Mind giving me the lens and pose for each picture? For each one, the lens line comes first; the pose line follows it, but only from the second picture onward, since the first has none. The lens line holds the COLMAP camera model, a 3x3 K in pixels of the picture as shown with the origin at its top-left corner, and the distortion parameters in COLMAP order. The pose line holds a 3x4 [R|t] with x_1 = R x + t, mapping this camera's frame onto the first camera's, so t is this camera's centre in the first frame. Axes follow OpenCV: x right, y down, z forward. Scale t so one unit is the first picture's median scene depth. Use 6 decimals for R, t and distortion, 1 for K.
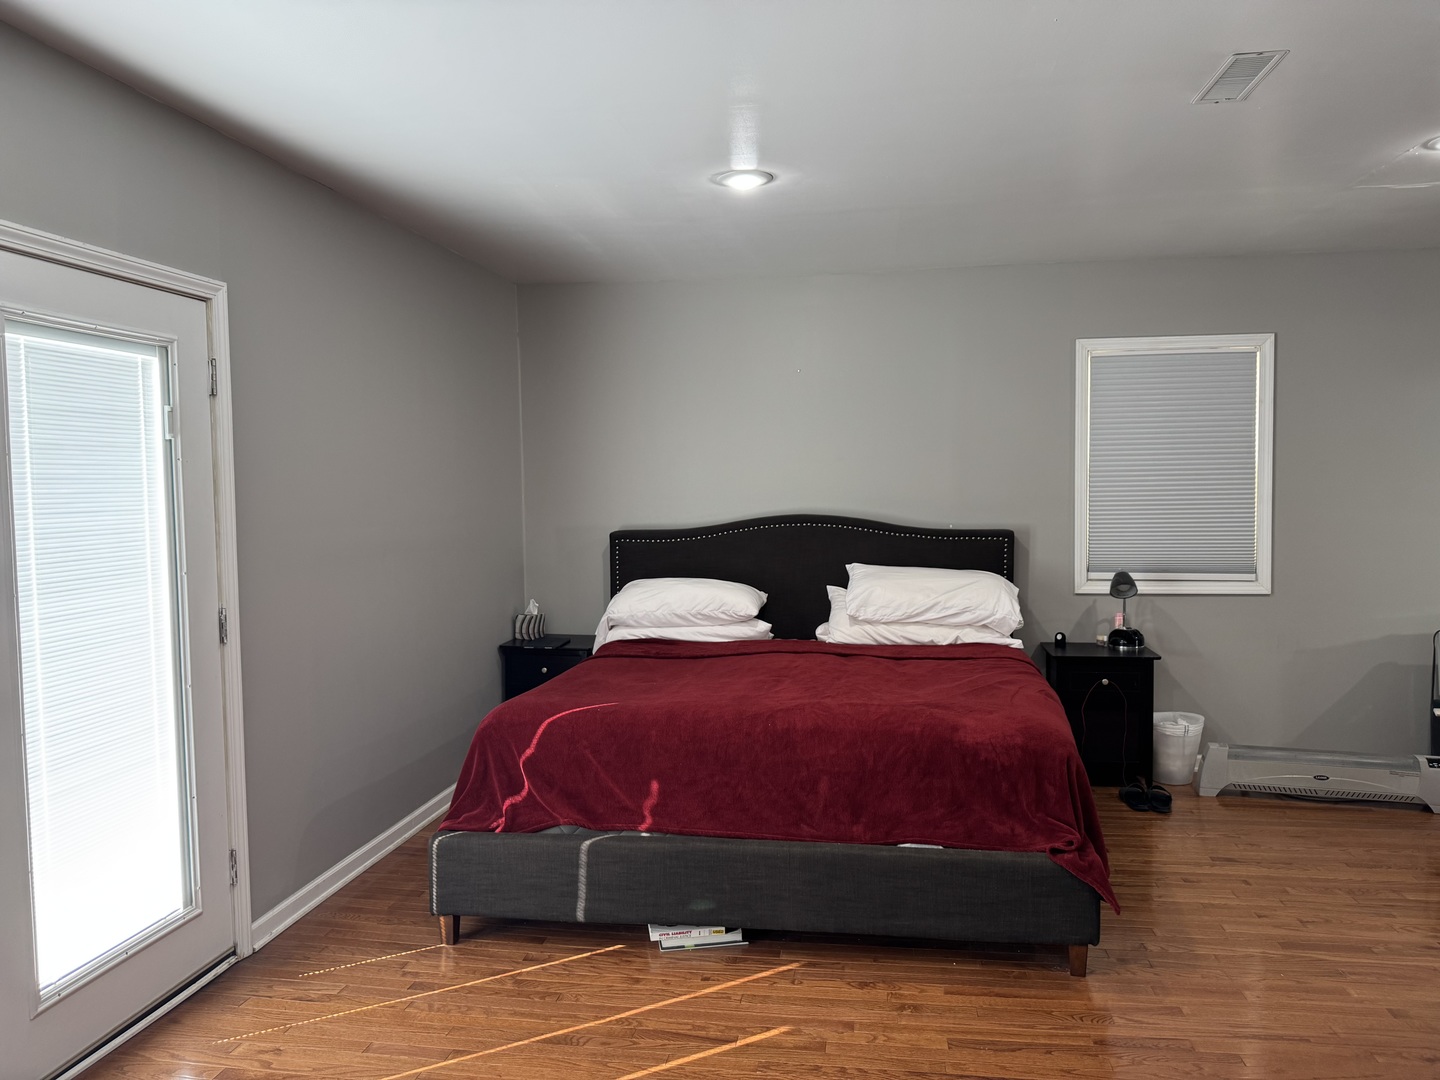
lens RADIAL K [[1034.9, 0, 722.8], [0, 1034.9, 553.4], [0, 0, 1]] dist [0.029779, -0.028478]
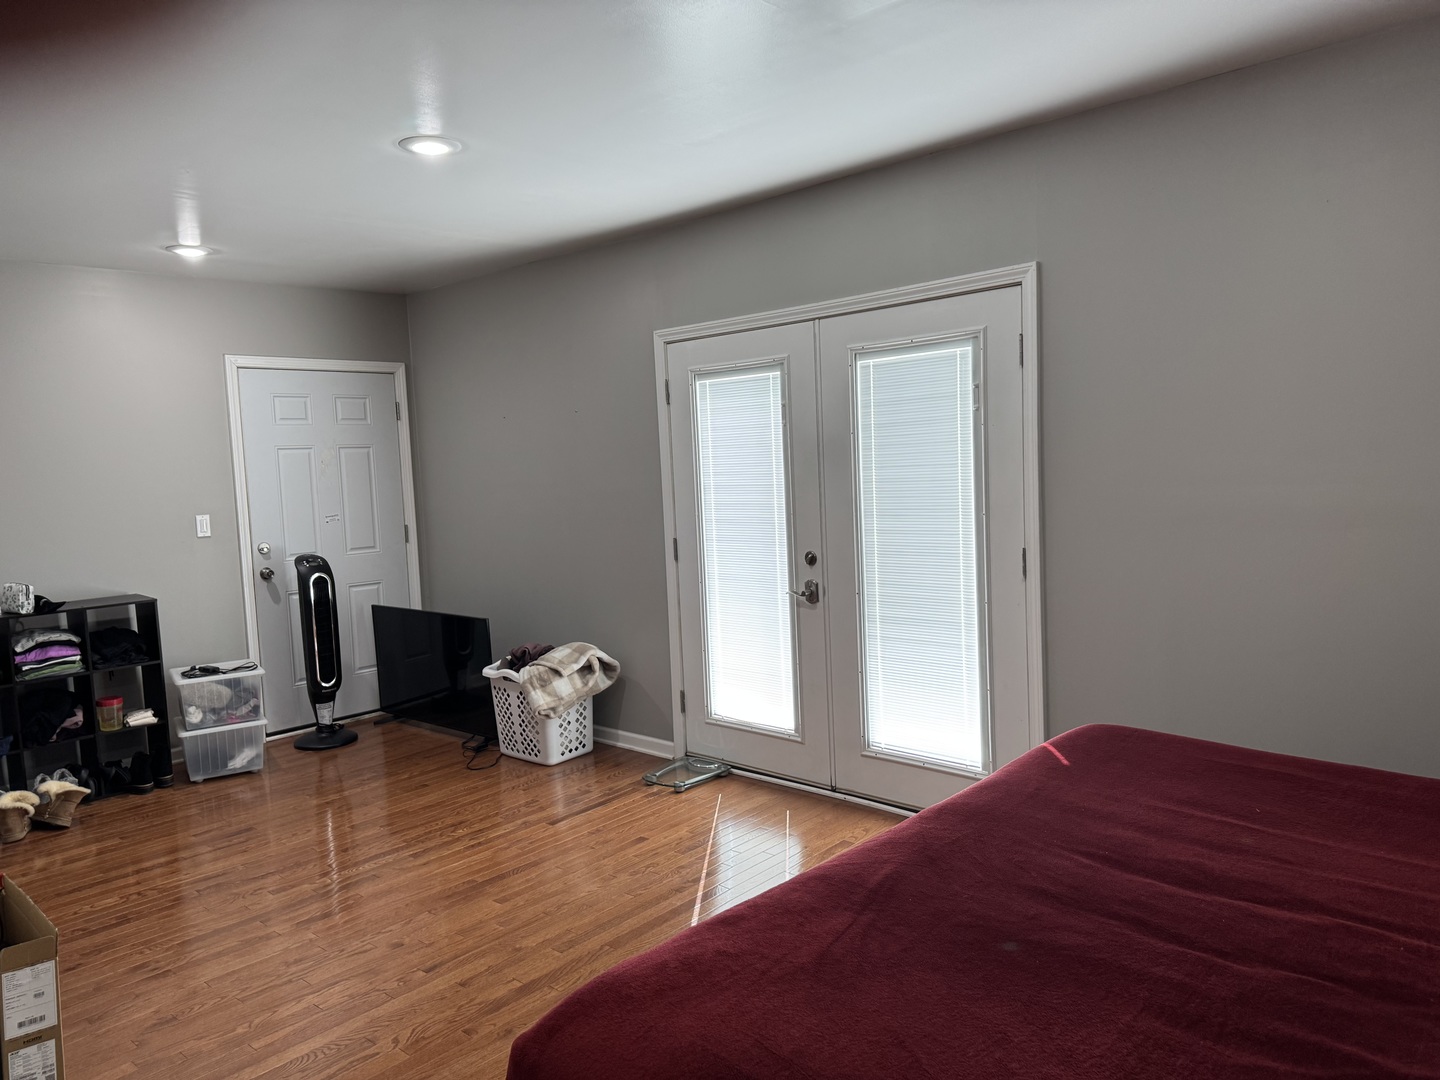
lens RADIAL K [[1034.9, 0, 722.8], [0, 1034.9, 553.4], [0, 0, 1]] dist [0.029779, -0.028478]
pose [[-0.564189, 0.115962, -0.817462, 0.722341], [0.001744, 0.990253, 0.139270, -0.113324], [0.825644, 0.077148, -0.558892, 1.488239]]
